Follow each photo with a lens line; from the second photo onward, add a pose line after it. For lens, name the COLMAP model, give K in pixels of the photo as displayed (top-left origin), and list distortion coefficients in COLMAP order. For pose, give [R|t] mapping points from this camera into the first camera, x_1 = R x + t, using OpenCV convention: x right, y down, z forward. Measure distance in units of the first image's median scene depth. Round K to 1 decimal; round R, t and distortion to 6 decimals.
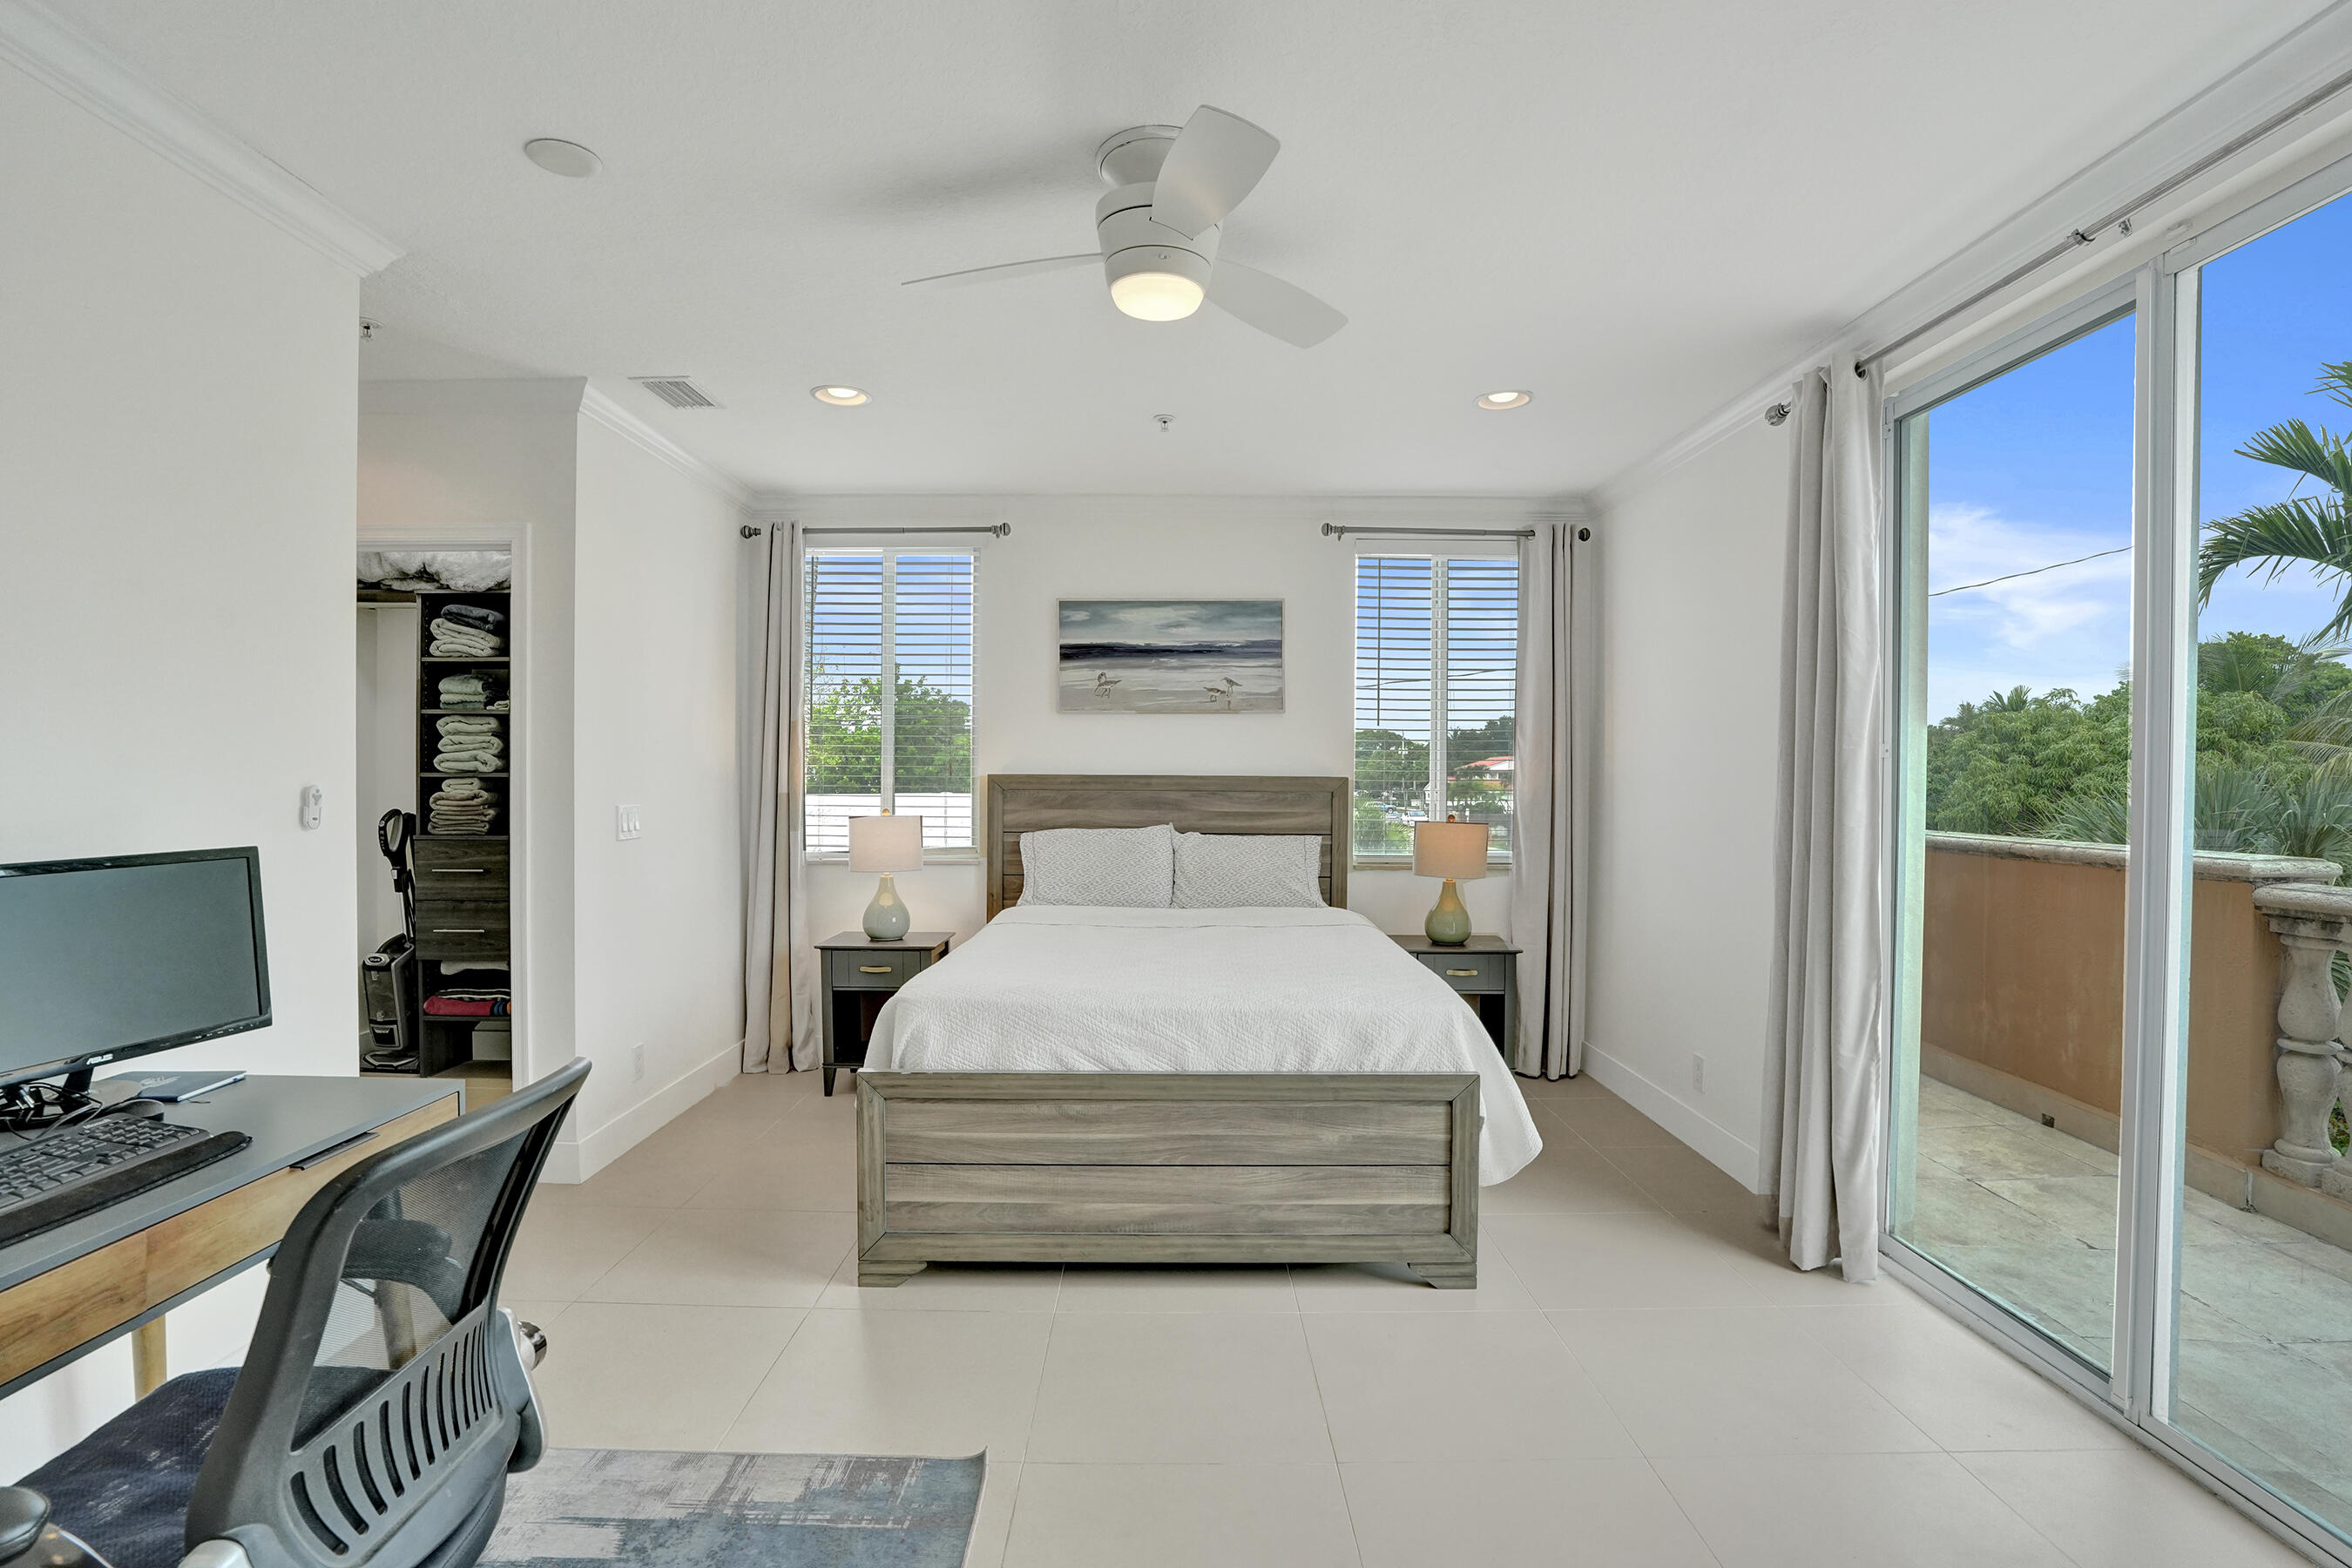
lens RADIAL K [[1084.2, 0, 1175.0], [0, 1084.2, 794.5], [0, 0, 1]] dist [-0.081916, 0.031969]
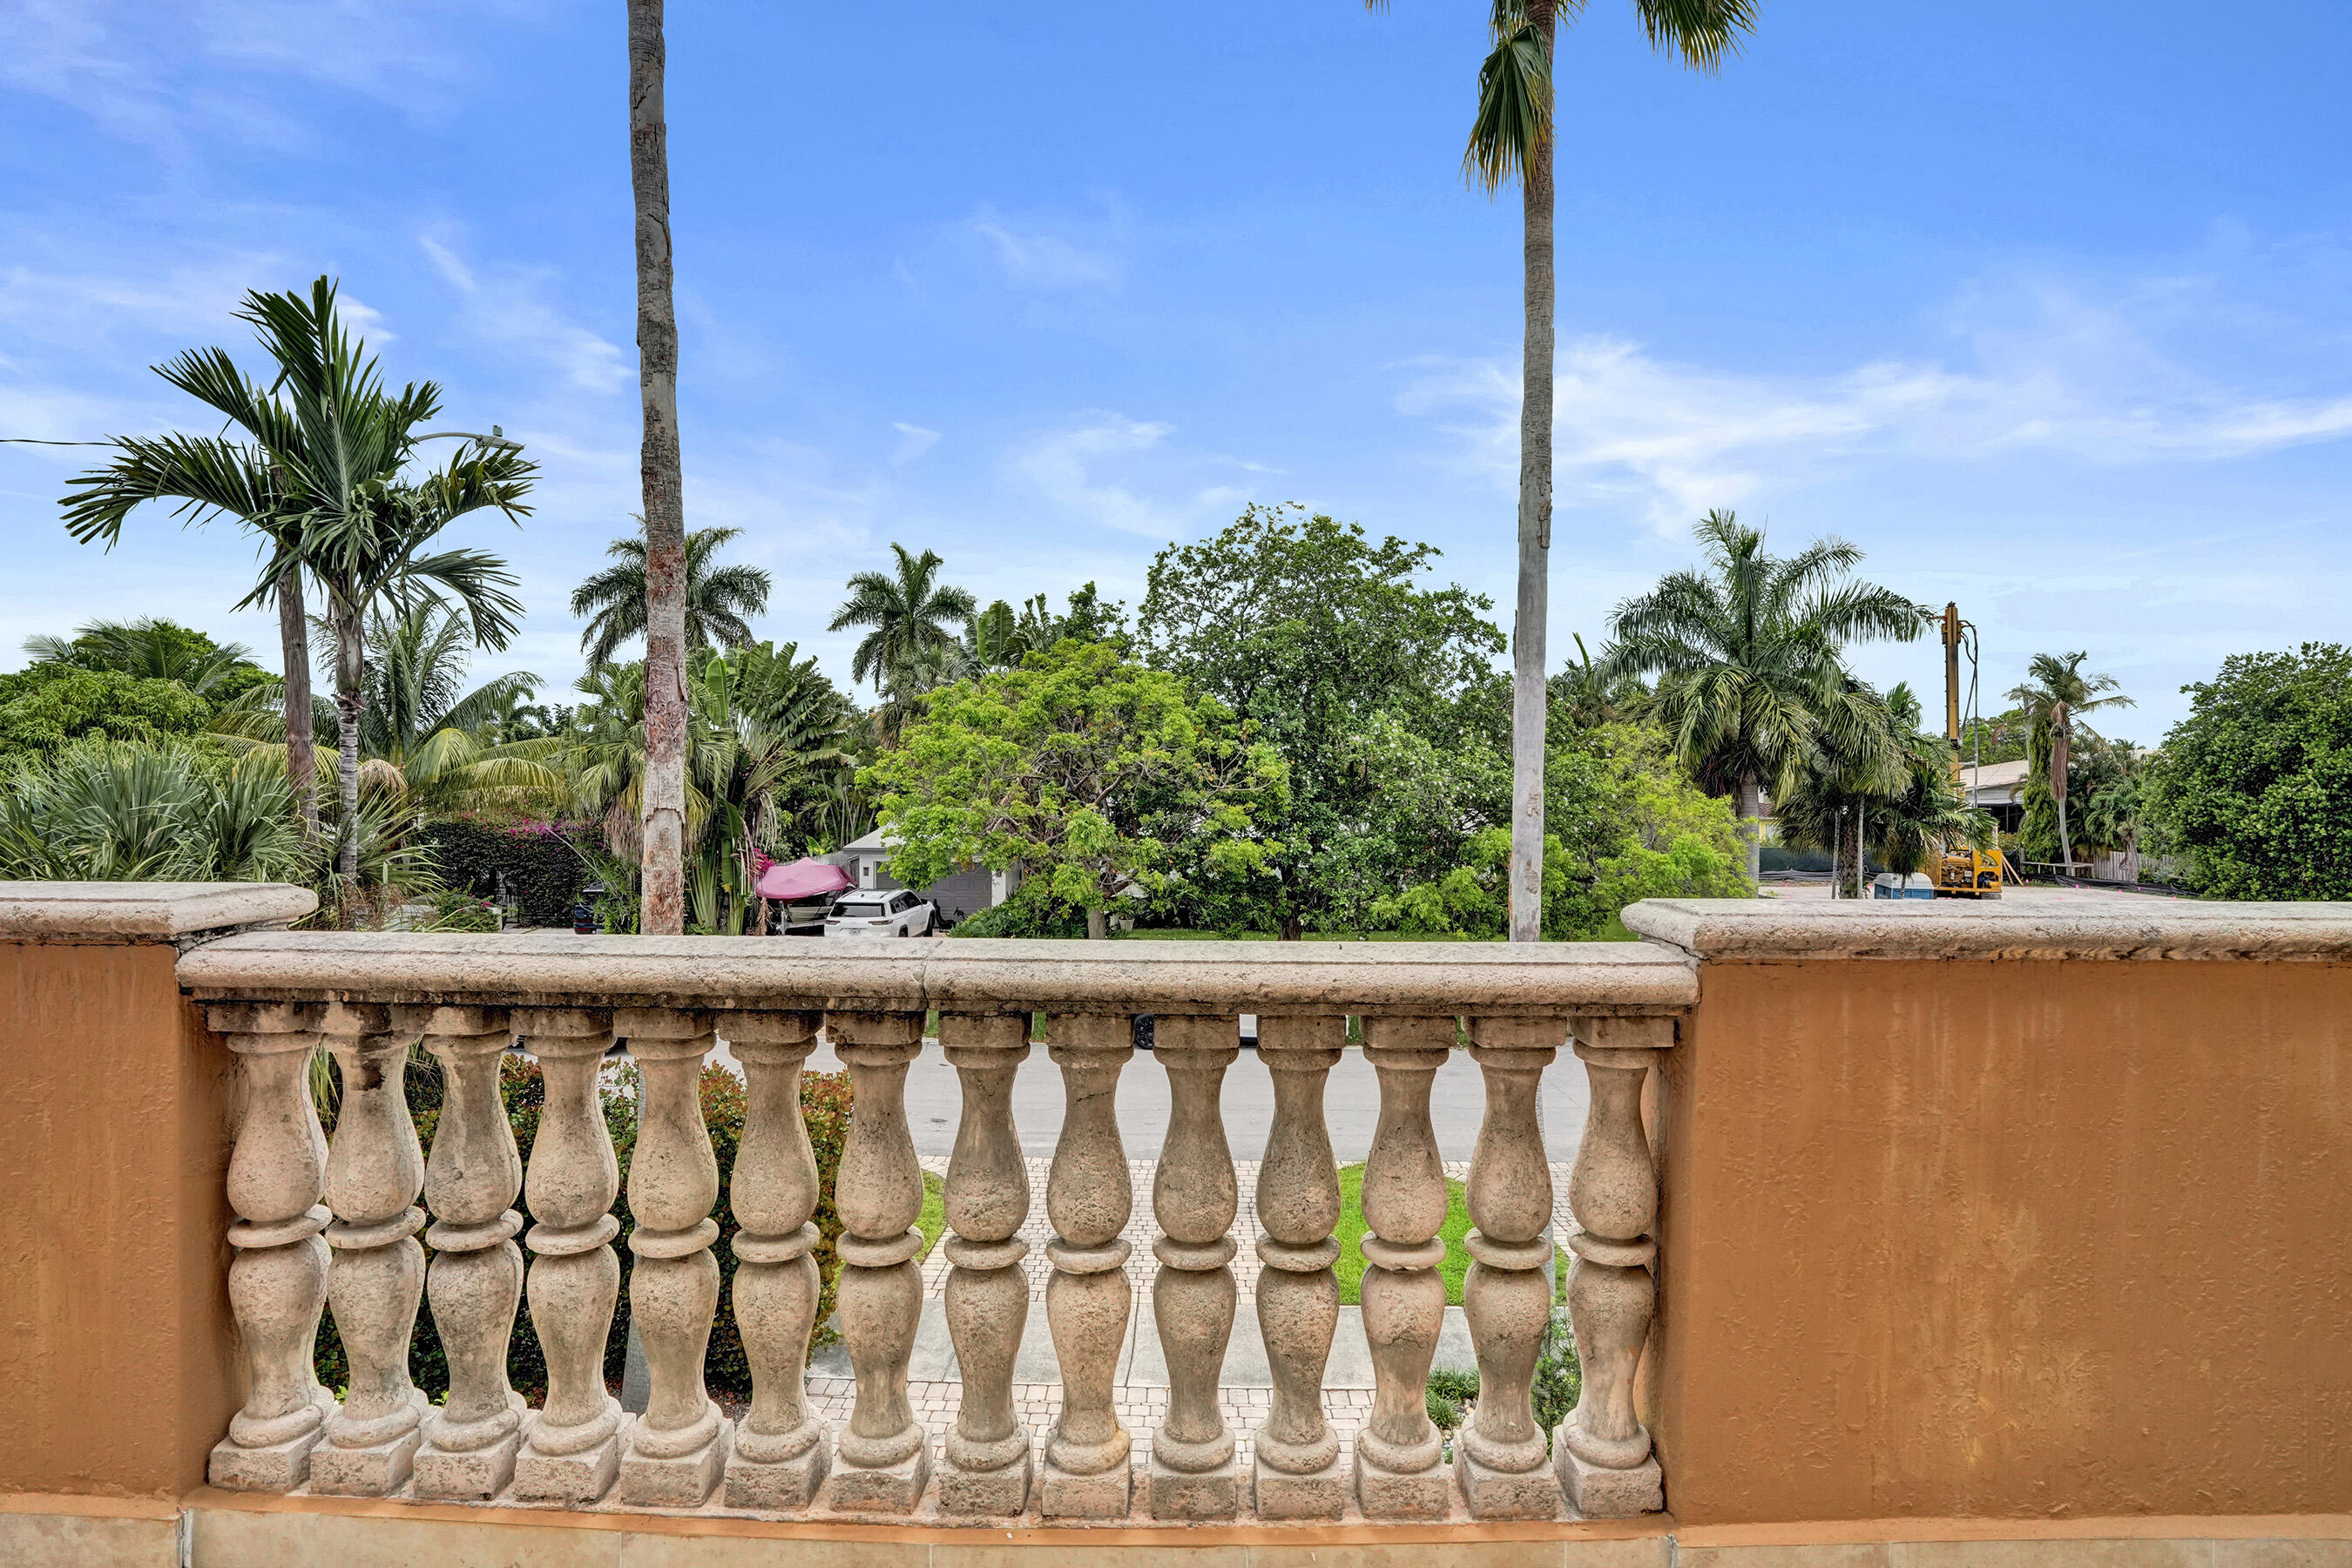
lens RADIAL K [[1084.2, 0, 1175.0], [0, 1084.2, 794.5], [0, 0, 1]] dist [-0.081916, 0.031969]
pose [[-0.005913, -0.011556, 0.999916, 0.531797], [0.006657, 0.999911, 0.011596, 0.009527], [-0.999960, 0.006725, -0.005835, 0.503867]]
